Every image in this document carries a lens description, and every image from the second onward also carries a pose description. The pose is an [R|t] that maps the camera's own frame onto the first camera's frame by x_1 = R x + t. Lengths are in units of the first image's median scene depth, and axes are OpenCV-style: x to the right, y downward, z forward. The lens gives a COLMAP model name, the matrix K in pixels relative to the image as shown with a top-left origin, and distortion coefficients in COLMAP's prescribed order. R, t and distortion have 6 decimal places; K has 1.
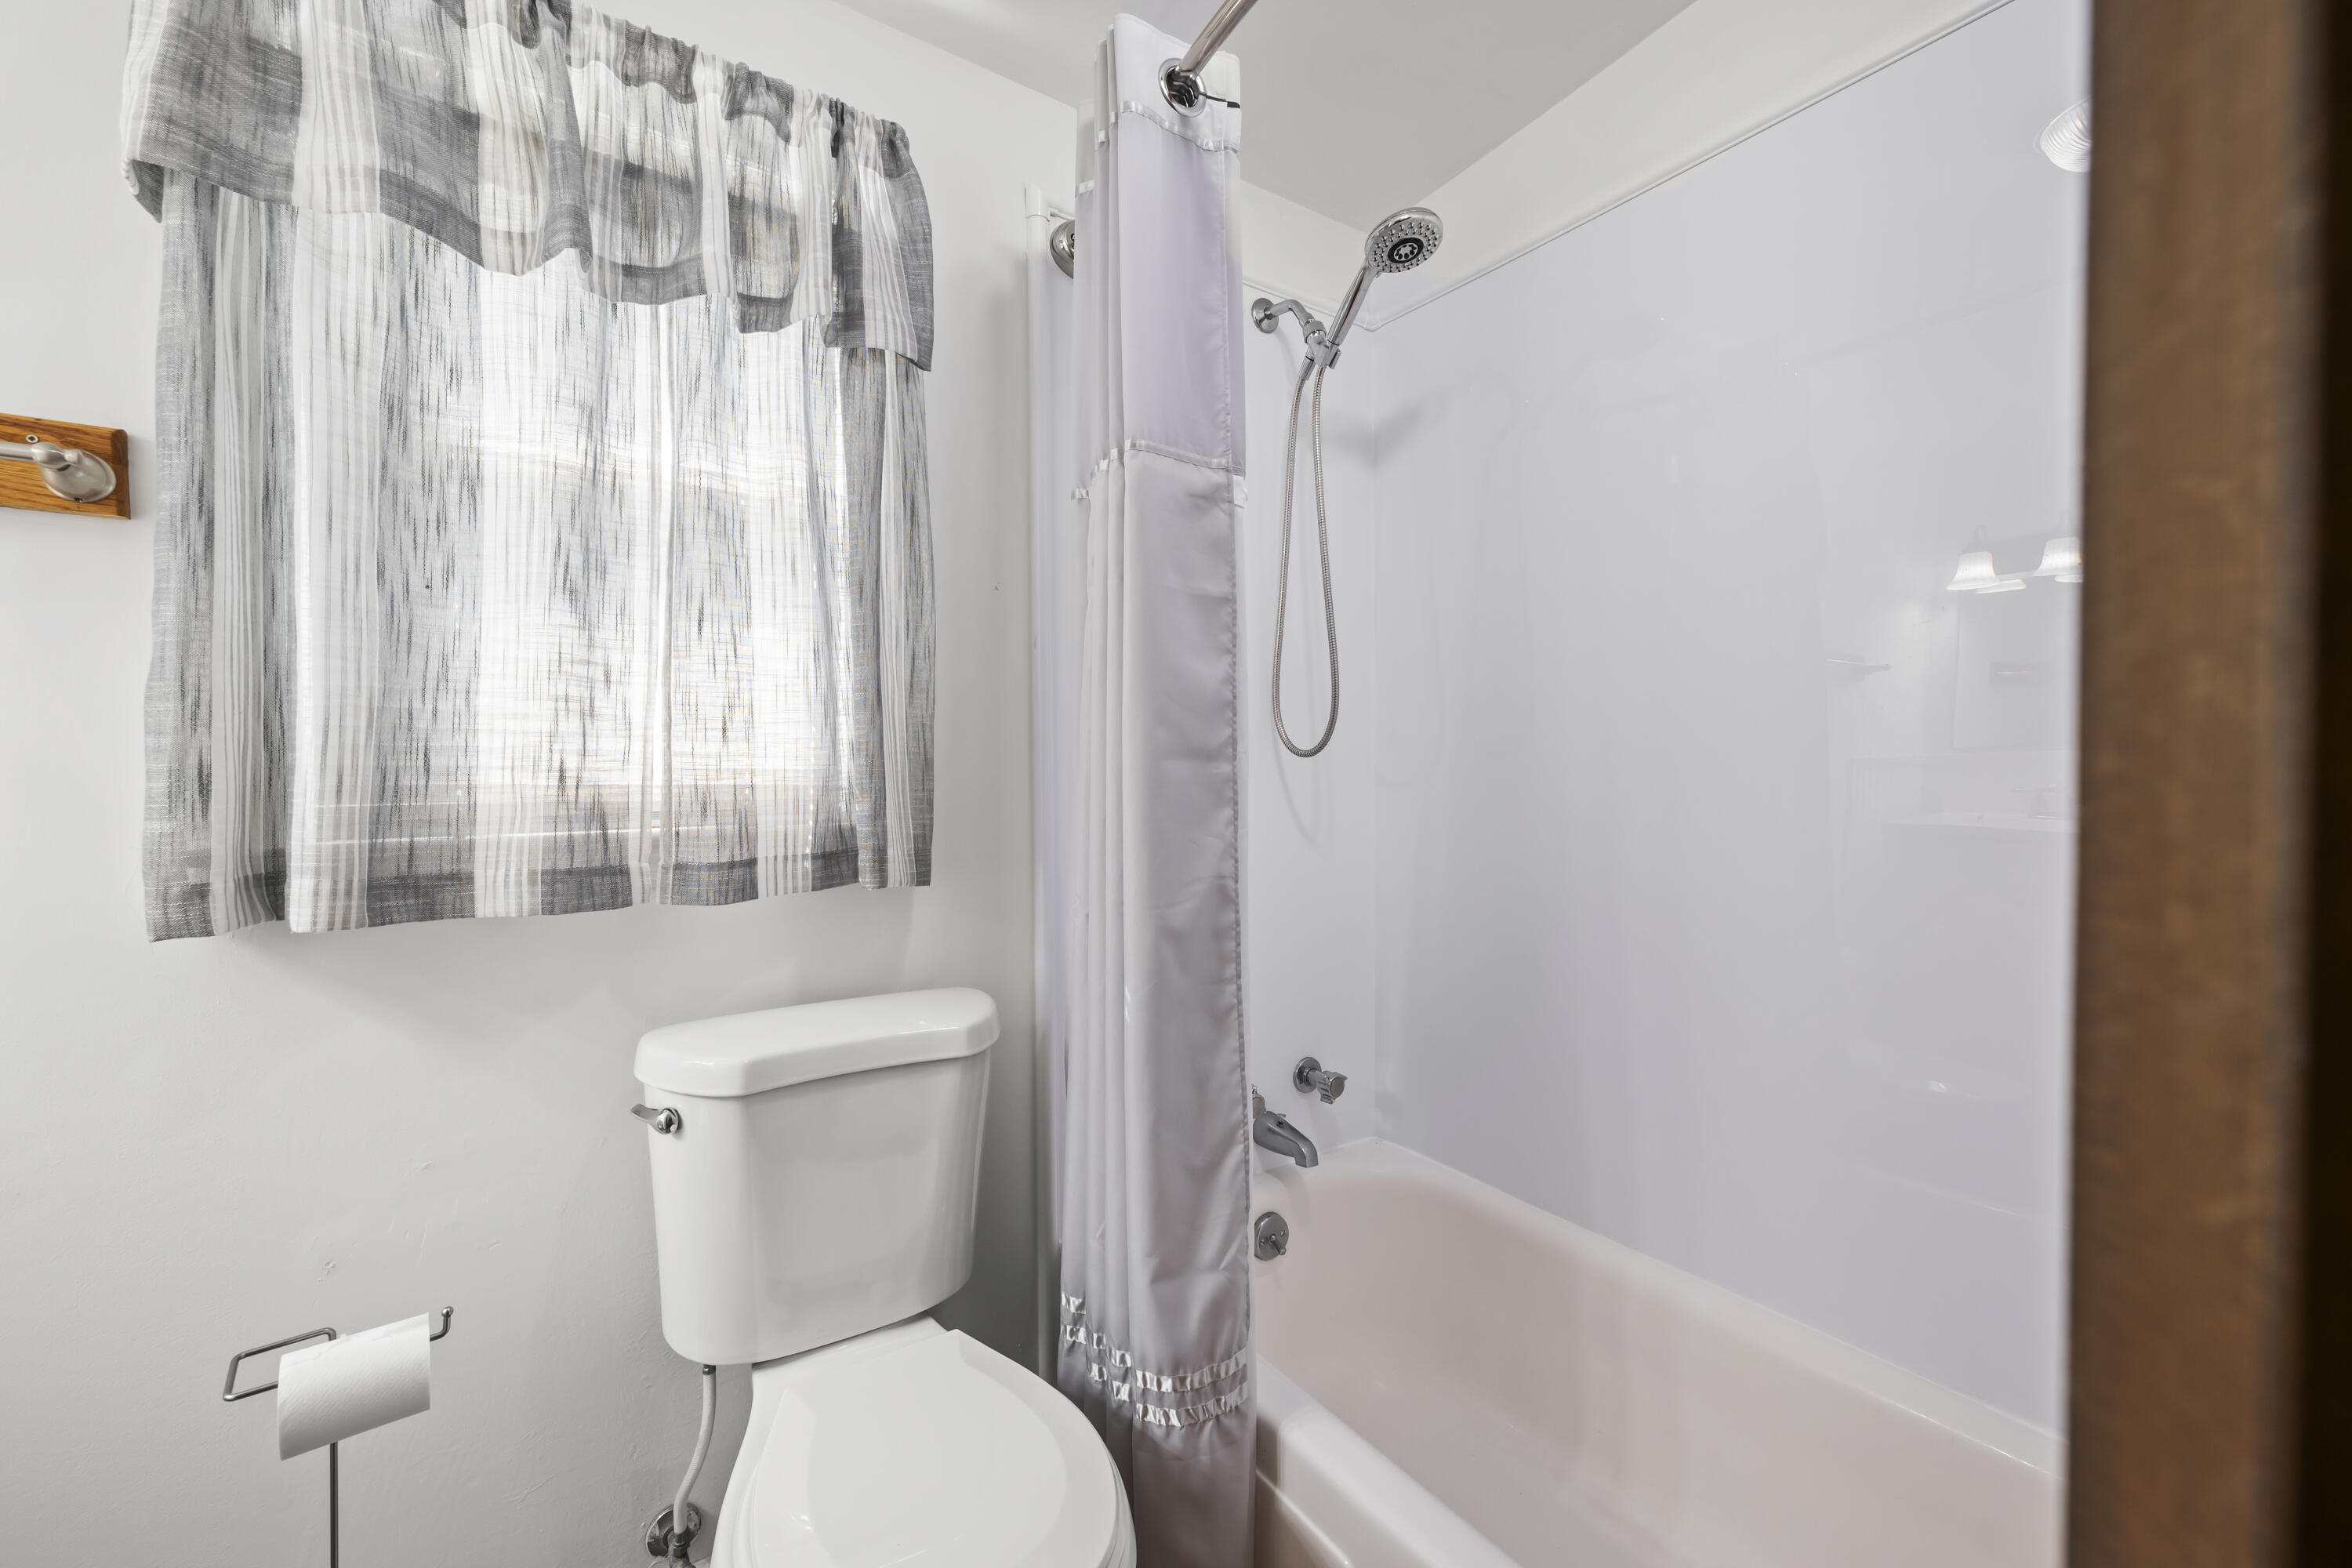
lens RADIAL K [[970.2, 0, 1180.5], [0, 970.2, 766.0], [0, 0, 1]] dist [0.003303, 0.000172]
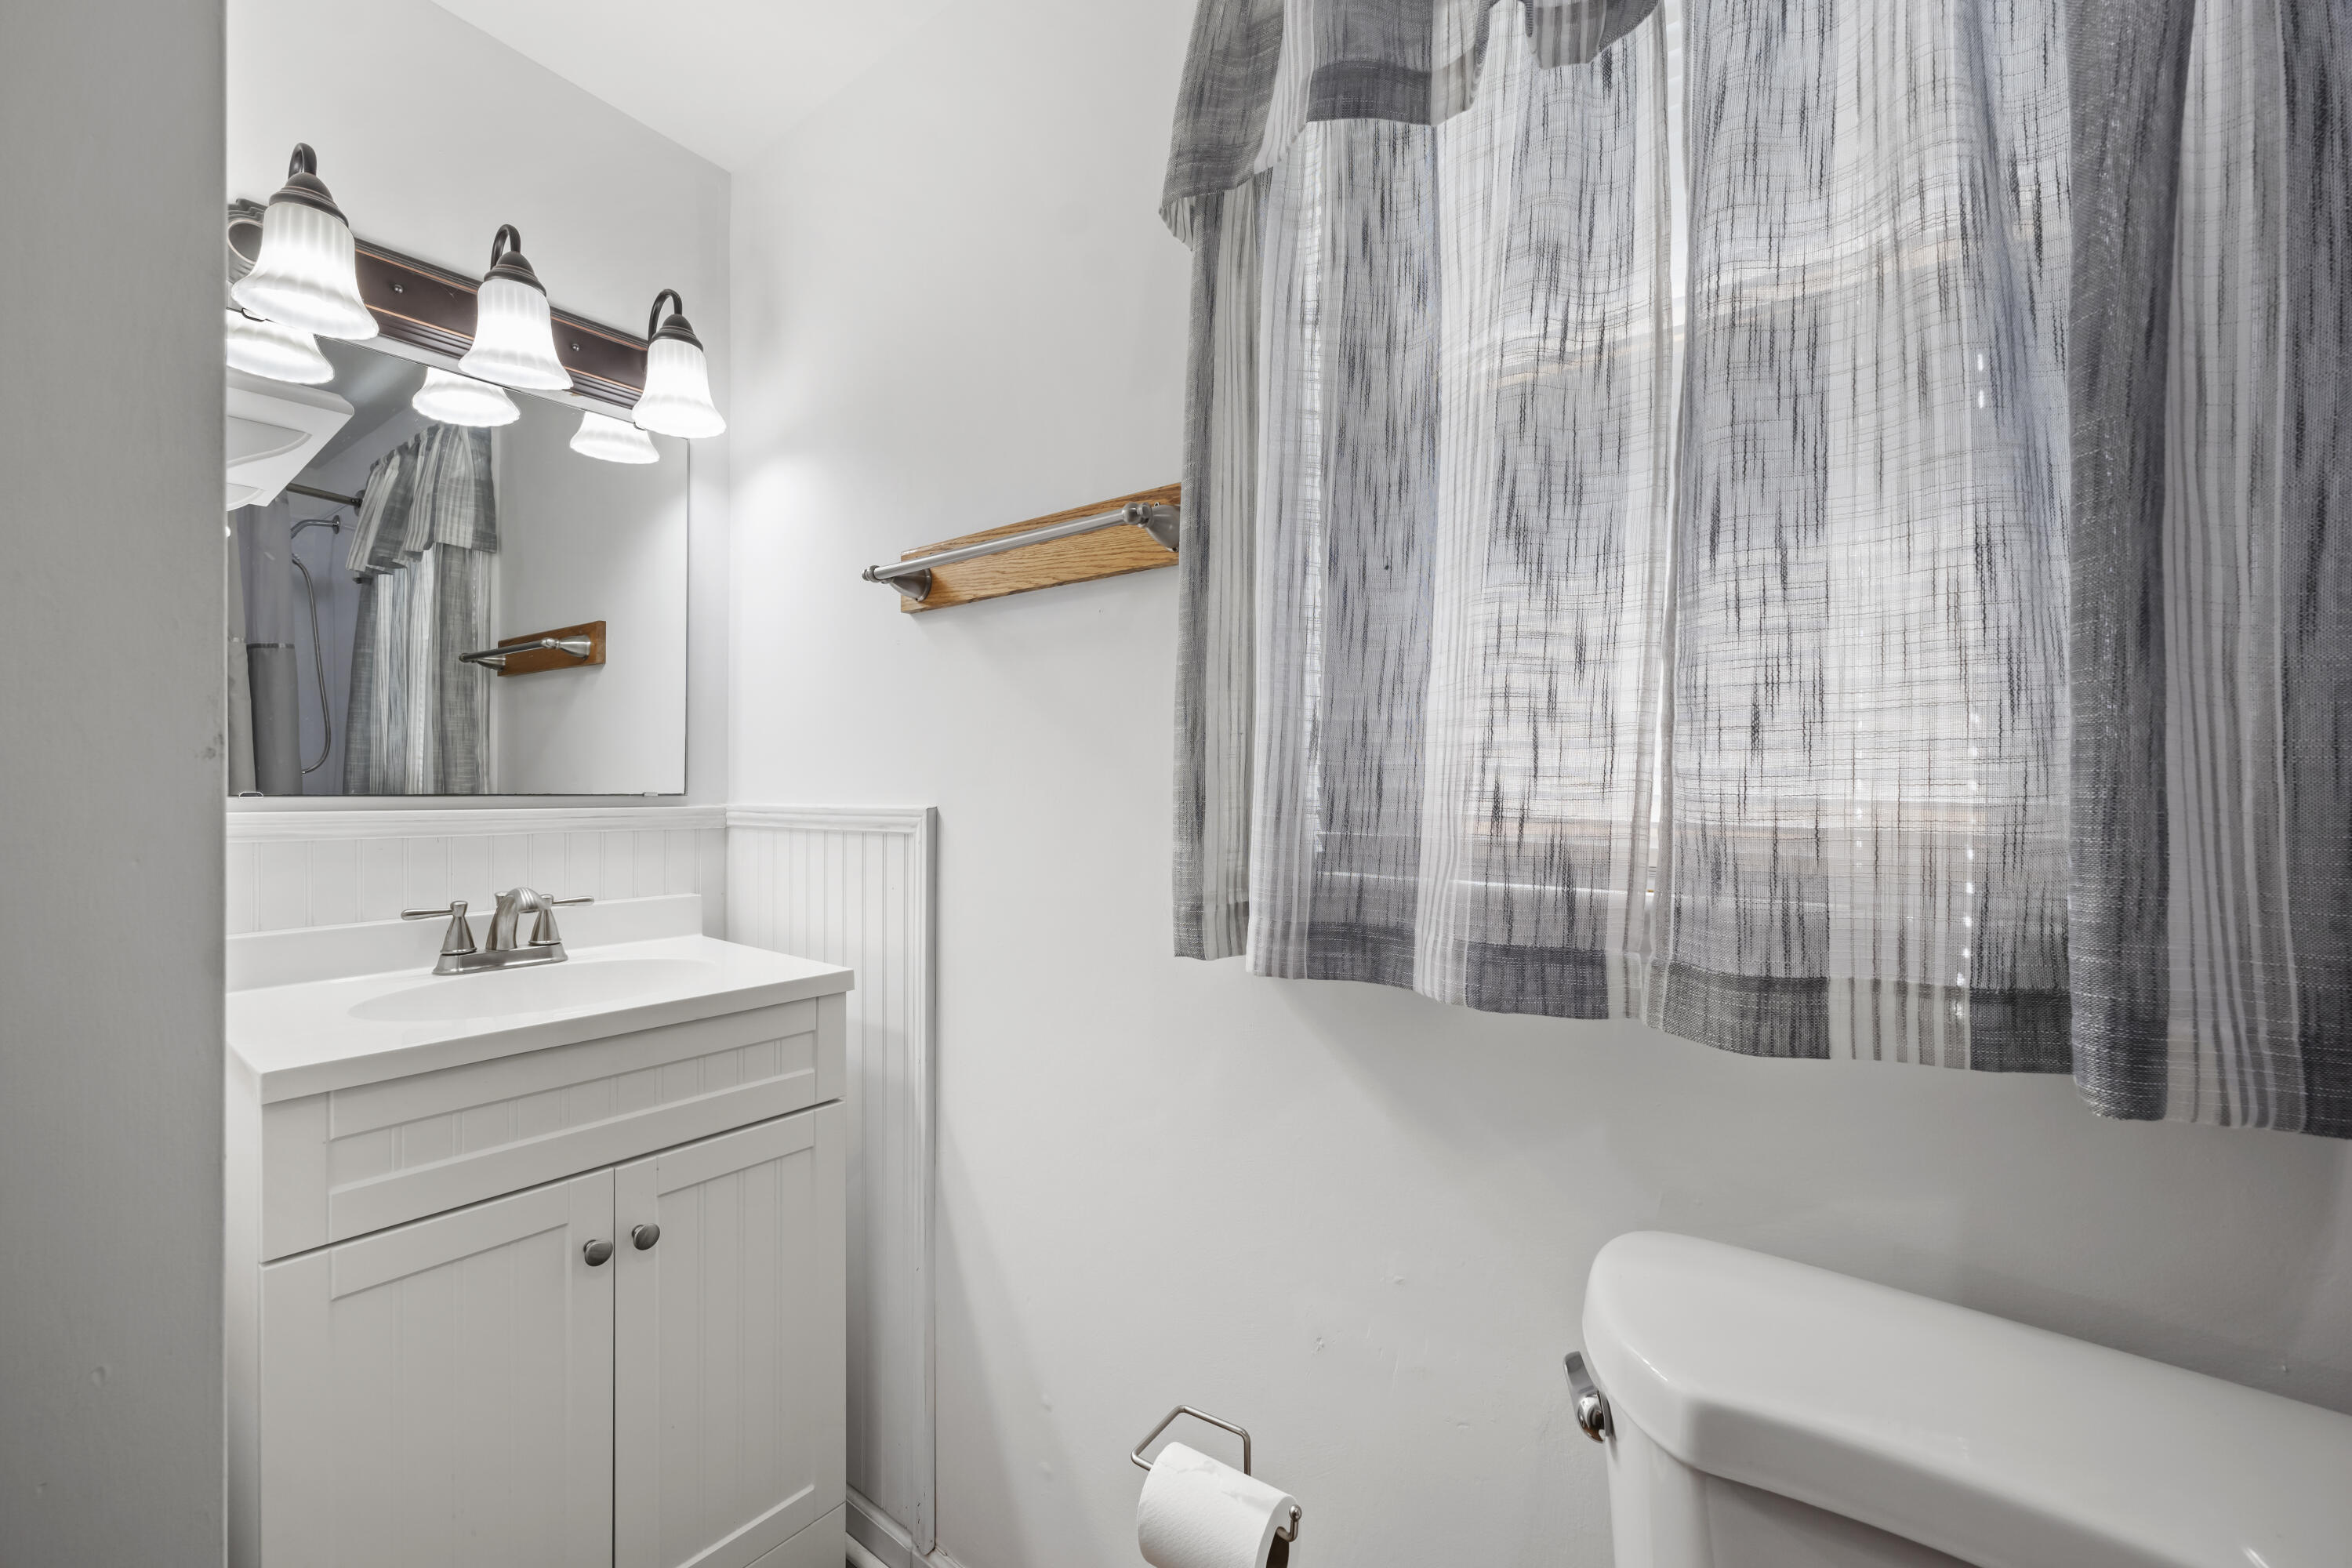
lens RADIAL K [[970.2, 0, 1180.7], [0, 970.2, 784.5], [0, 0, 1]] dist [0.003303, 0.000172]
pose [[0.276739, 0.006204, -0.960925, -0.045871], [-0.008903, 0.999953, 0.003892, -0.005776], [0.960904, 0.007478, 0.276781, 0.585126]]
